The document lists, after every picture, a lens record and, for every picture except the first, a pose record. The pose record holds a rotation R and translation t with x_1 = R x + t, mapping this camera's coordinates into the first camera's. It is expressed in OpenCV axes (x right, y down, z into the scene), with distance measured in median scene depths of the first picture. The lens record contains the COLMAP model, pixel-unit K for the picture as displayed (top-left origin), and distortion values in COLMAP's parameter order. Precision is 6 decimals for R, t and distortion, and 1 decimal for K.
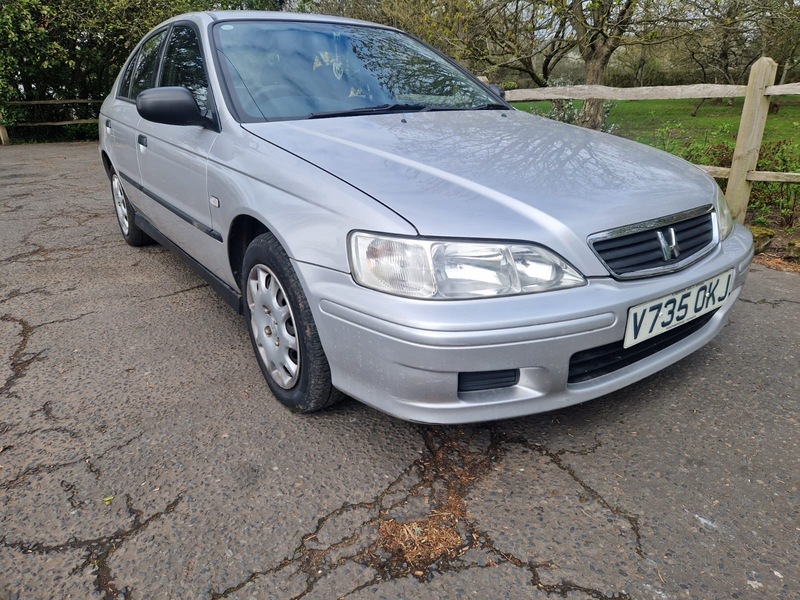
lens RADIAL K [[528.0, 0, 396.7], [0, 528.0, 295.4], [0, 0, 1]] dist [0.057763, -0.052123]
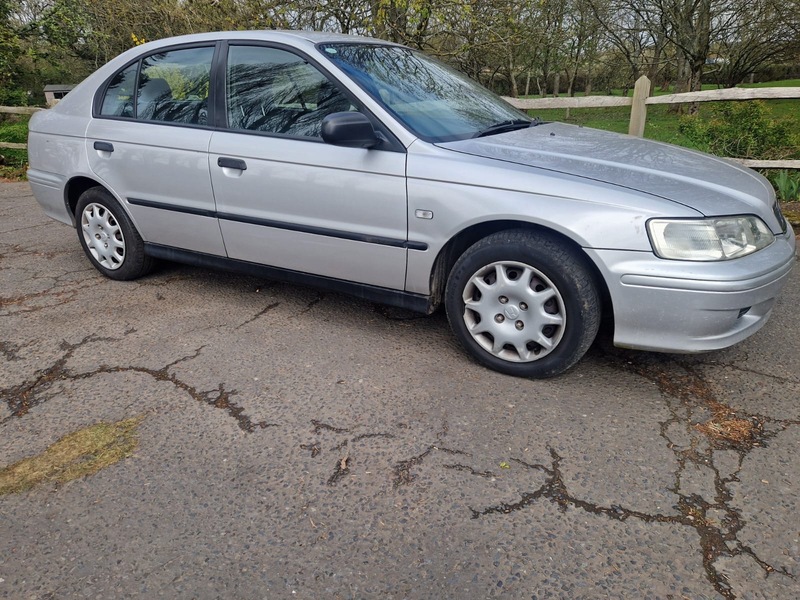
lens RADIAL K [[528.0, 0, 396.7], [0, 528.0, 295.4], [0, 0, 1]] dist [0.057763, -0.052123]
pose [[0.923354, -0.146342, 0.354966, -1.053879], [0.148998, 0.988635, 0.020004, -0.047523], [-0.353859, 0.034419, 0.934665, -0.031491]]
